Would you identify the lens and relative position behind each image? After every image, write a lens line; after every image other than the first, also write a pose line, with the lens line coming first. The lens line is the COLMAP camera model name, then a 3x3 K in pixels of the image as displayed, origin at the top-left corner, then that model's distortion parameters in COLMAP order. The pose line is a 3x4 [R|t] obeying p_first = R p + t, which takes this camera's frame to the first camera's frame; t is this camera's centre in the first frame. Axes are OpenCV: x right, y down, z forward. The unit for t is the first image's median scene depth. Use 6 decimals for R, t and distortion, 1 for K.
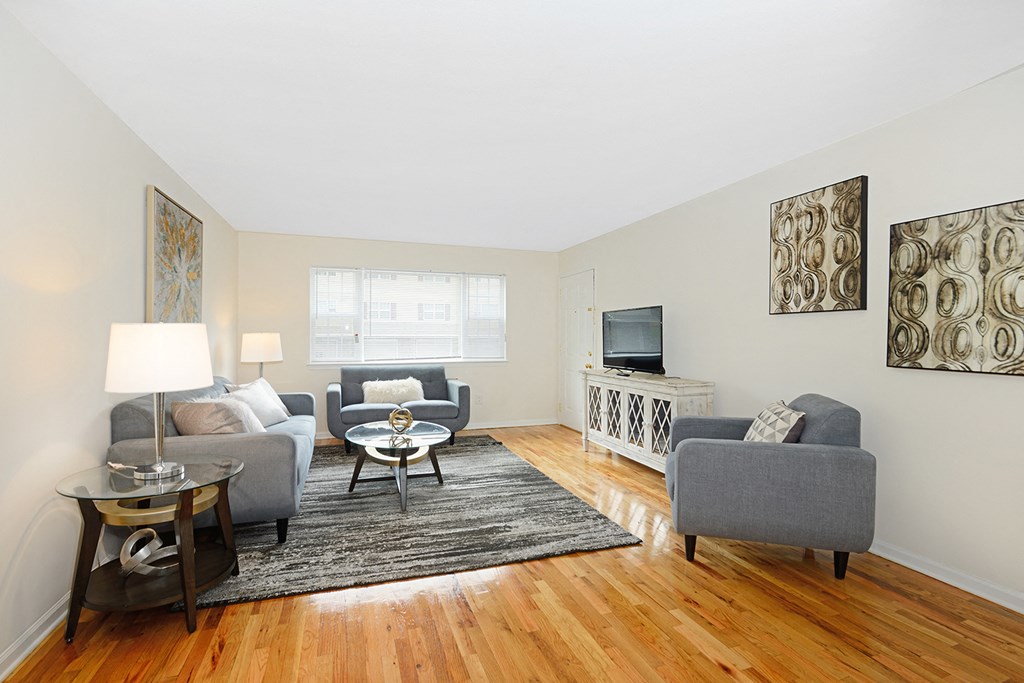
lens RADIAL K [[475.8, 0, 512.0], [0, 475.8, 341.5], [0, 0, 1]] dist [-0.030677, 0.000158]
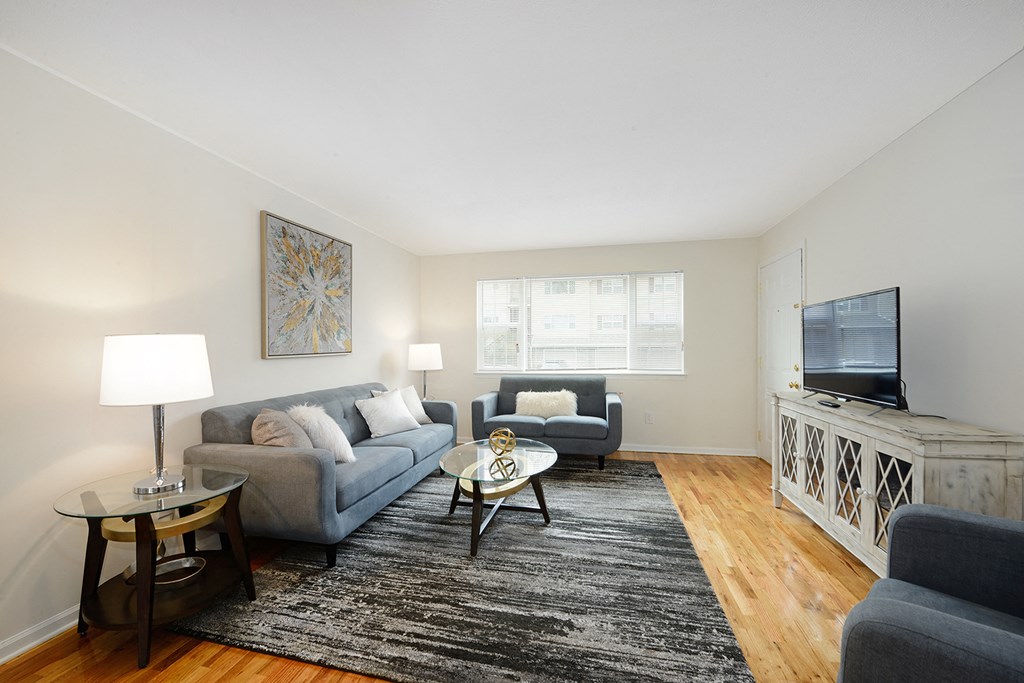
lens RADIAL K [[418.9, 0, 510.3], [0, 418.9, 348.5], [0, 0, 1]] dist [-0.024151, -0.000077]
pose [[0.853375, -0.001851, -0.521294, 0.193755], [-0.000072, 0.999993, -0.003668, -0.003789], [0.521298, 0.003168, 0.853369, 0.374823]]
